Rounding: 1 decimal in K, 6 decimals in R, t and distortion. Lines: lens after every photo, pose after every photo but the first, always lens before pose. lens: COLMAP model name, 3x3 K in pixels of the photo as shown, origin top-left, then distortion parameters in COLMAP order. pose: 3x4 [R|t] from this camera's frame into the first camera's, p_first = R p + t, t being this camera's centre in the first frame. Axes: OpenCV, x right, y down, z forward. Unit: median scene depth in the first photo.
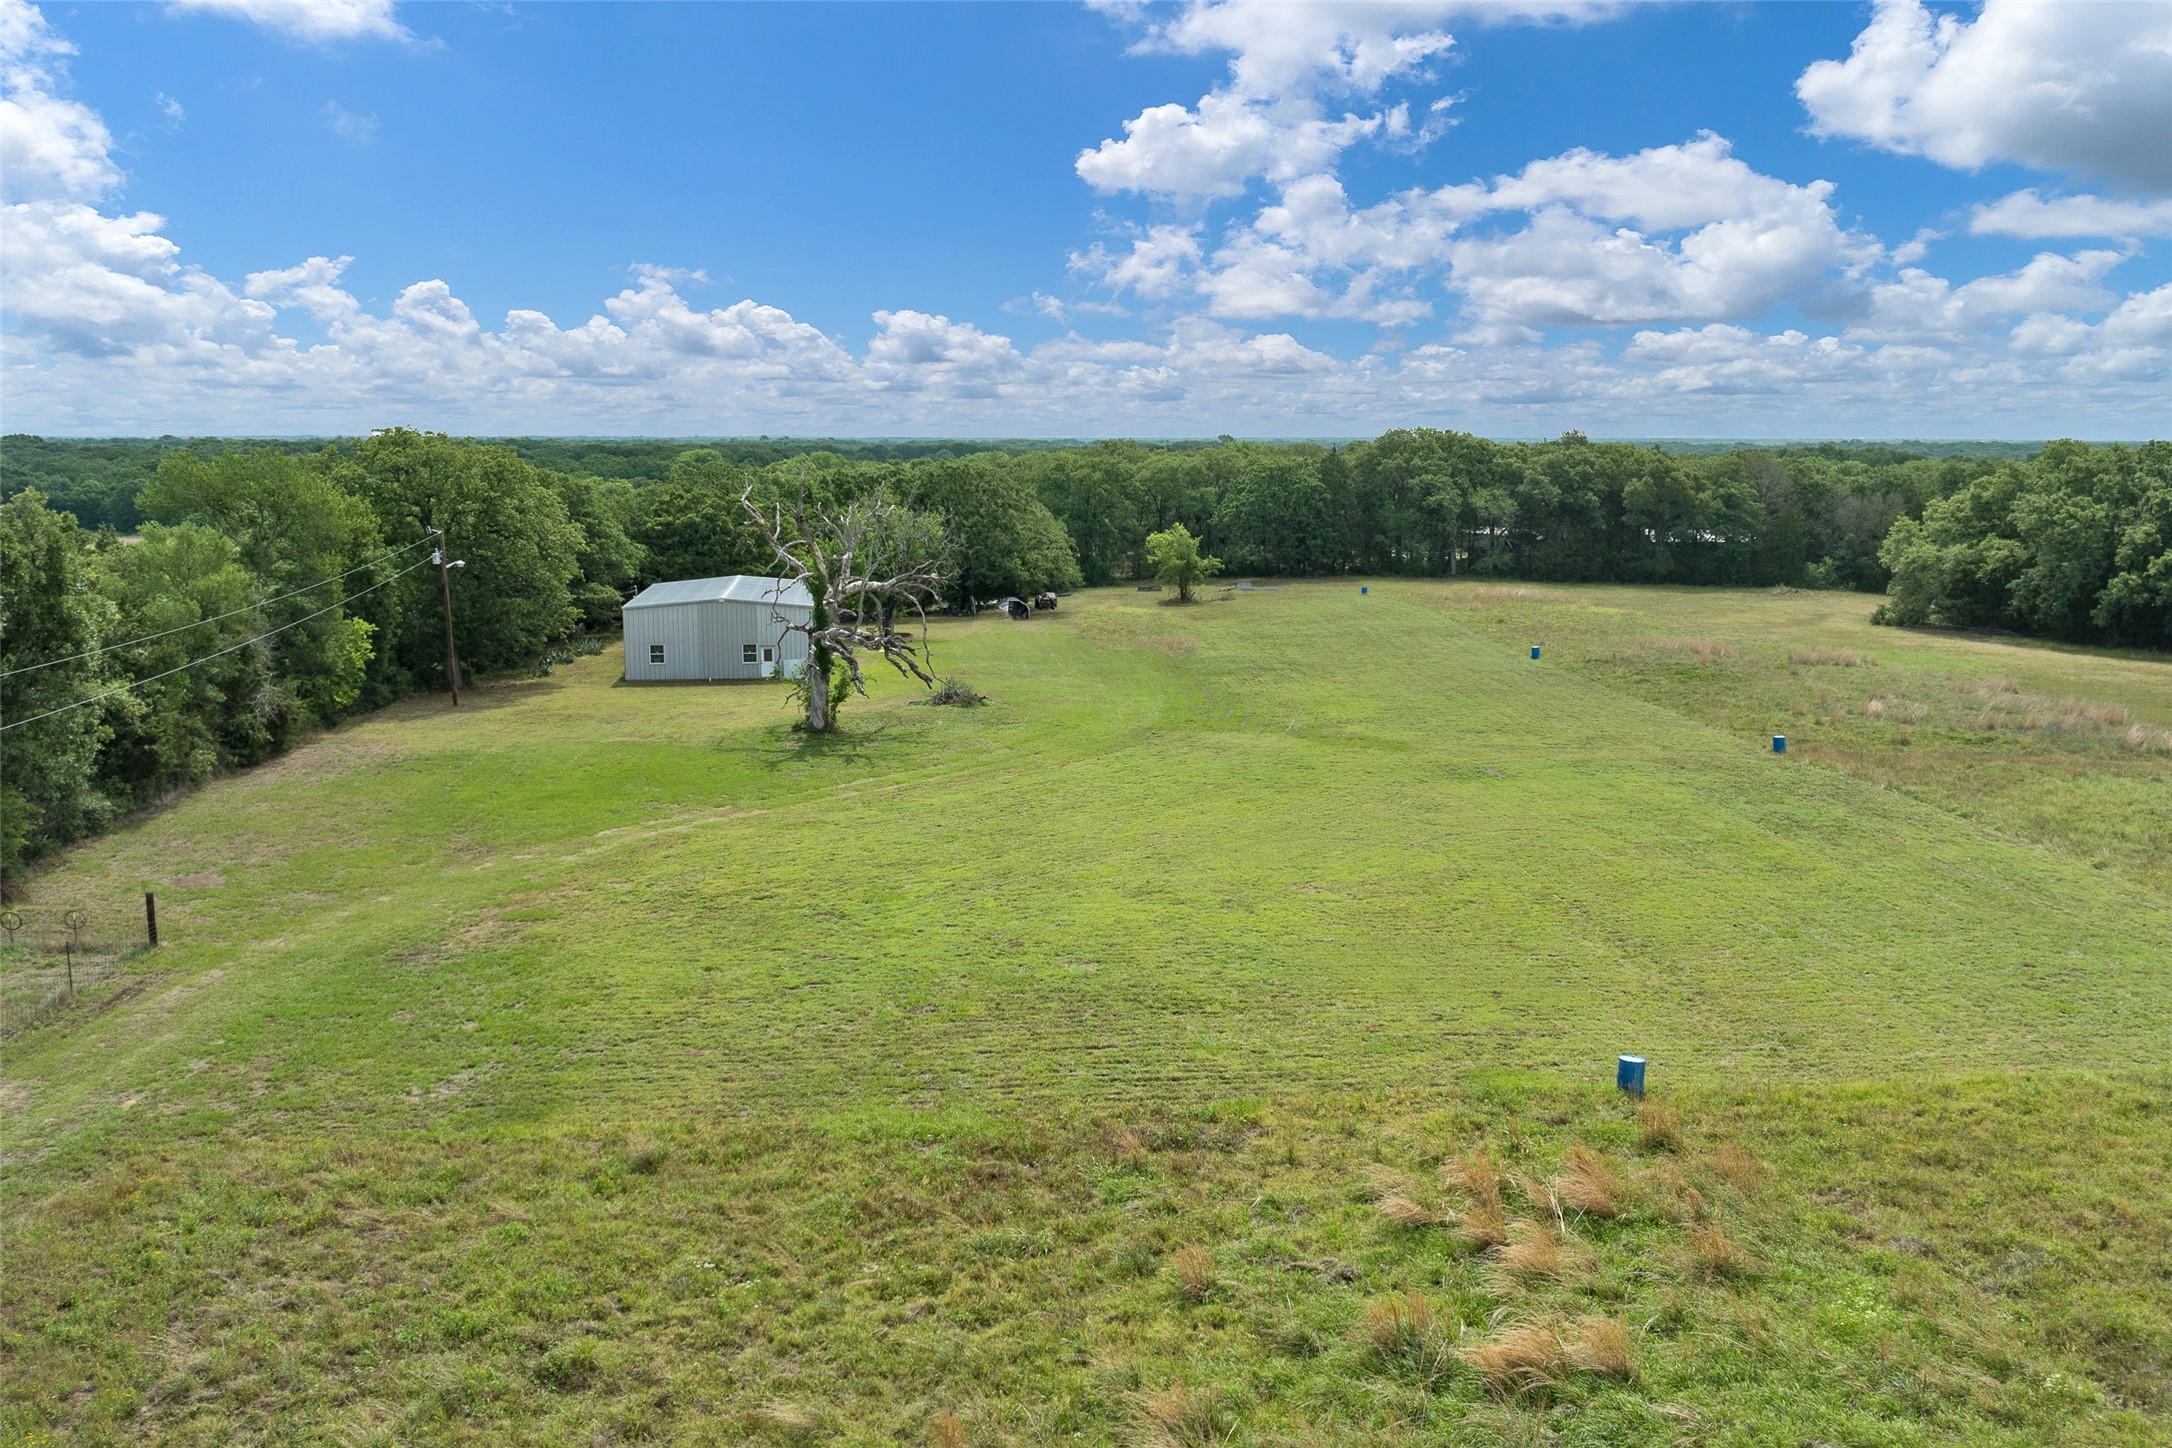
lens RADIAL K [[1797.3, 0, 1094.8], [0, 1797.3, 735.3], [0, 0, 1]] dist [-0.019606, -0.002950]
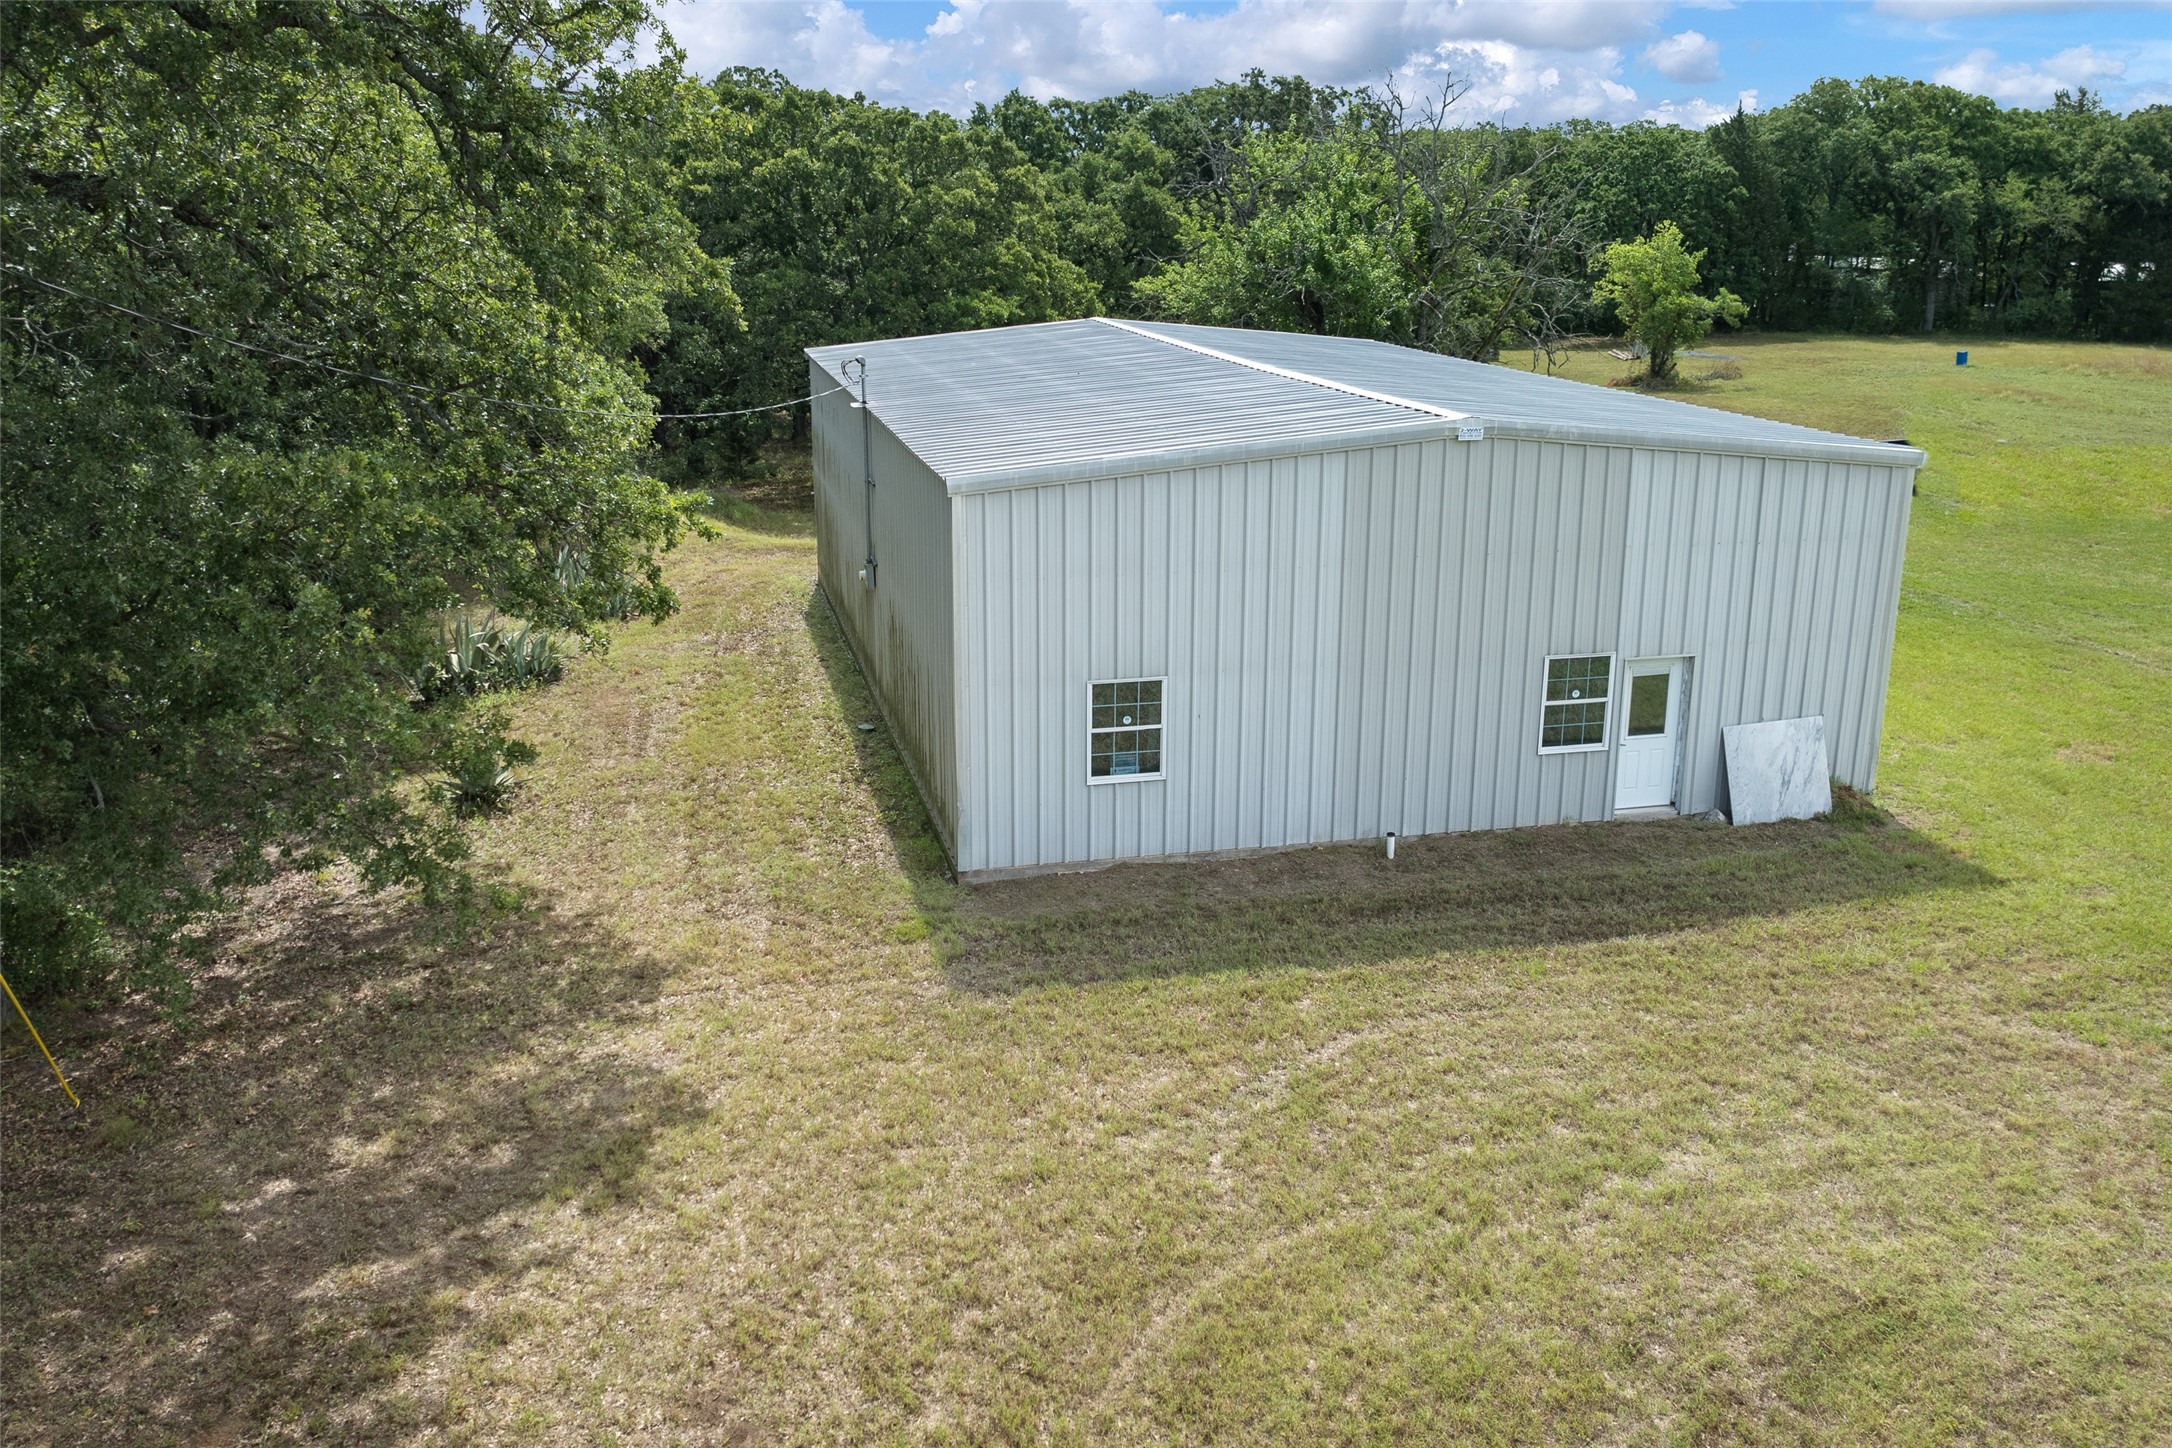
lens RADIAL K [[1797.3, 0, 1082.0], [0, 1797.3, 726.4], [0, 0, 1]] dist [-0.019606, -0.002950]
pose [[0.995220, -0.026185, 0.094080, -0.215672], [0.014599, 0.992448, 0.121793, -0.055316], [-0.096559, -0.119838, 0.988087, 0.663345]]
